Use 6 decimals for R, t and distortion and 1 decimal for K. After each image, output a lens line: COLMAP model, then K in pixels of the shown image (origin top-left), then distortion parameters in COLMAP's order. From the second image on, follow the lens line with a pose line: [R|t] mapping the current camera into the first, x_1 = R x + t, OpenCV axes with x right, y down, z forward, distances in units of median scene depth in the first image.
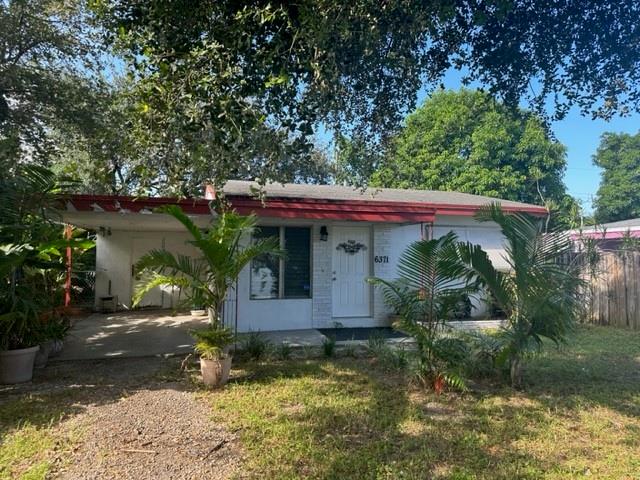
lens RADIAL K [[452.1, 0, 320.0], [0, 452.1, 240.0], [0, 0, 1]] dist [-0.000586, -0.002271]
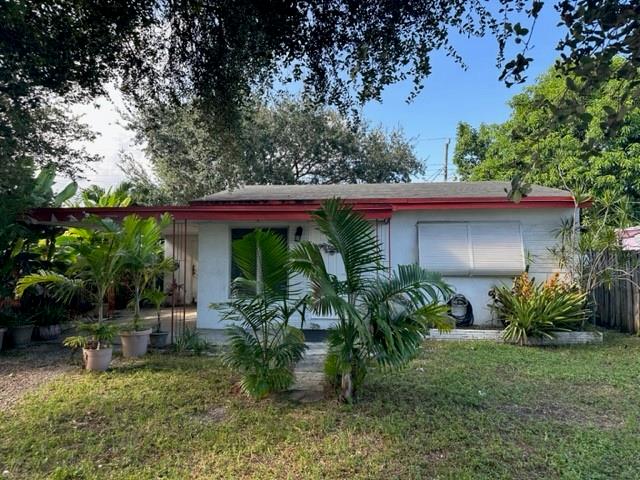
lens RADIAL K [[452.1, 0, 320.0], [0, 452.1, 240.0], [0, 0, 1]] dist [-0.000586, -0.002271]
pose [[0.928821, -0.020713, -0.369950, 0.392508], [0.019395, 0.999785, -0.007283, 0.006932], [0.370022, -0.000410, 0.929023, 0.071972]]
